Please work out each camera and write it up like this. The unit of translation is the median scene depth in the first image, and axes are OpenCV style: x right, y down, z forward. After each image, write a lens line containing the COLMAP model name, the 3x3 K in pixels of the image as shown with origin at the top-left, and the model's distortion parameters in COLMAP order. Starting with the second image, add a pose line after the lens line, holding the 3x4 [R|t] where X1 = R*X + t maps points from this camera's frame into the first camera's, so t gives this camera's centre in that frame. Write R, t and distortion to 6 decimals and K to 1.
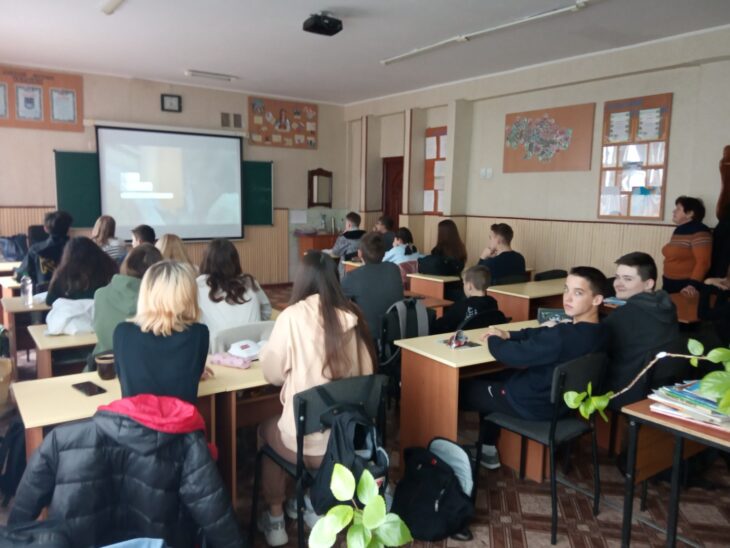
lens RADIAL K [[602.4, 0, 363.2], [0, 602.4, 274.6], [0, 0, 1]] dist [0.073705, -0.069919]
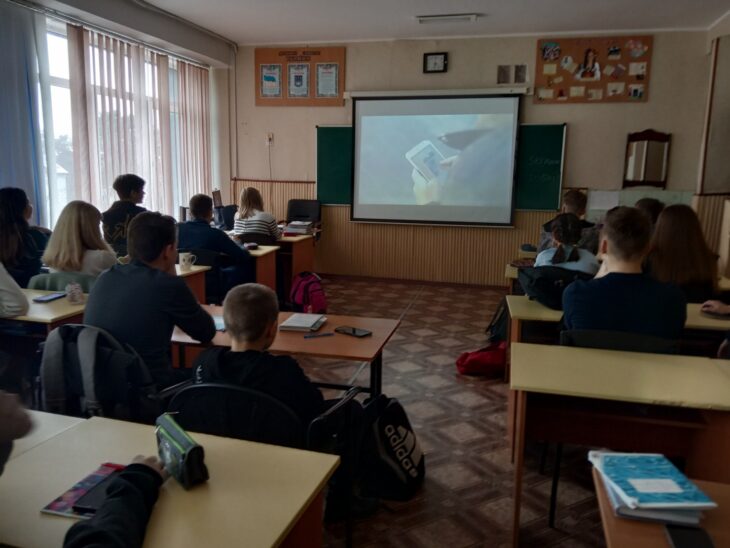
lens RADIAL K [[602.4, 0, 365.8], [0, 602.4, 272.7], [0, 0, 1]] dist [0.073705, -0.069919]
pose [[0.662609, 0.117828, -0.739639, 0.249759], [-0.101412, 0.992568, 0.067271, -0.030528], [0.742068, 0.030434, 0.669634, 0.313926]]
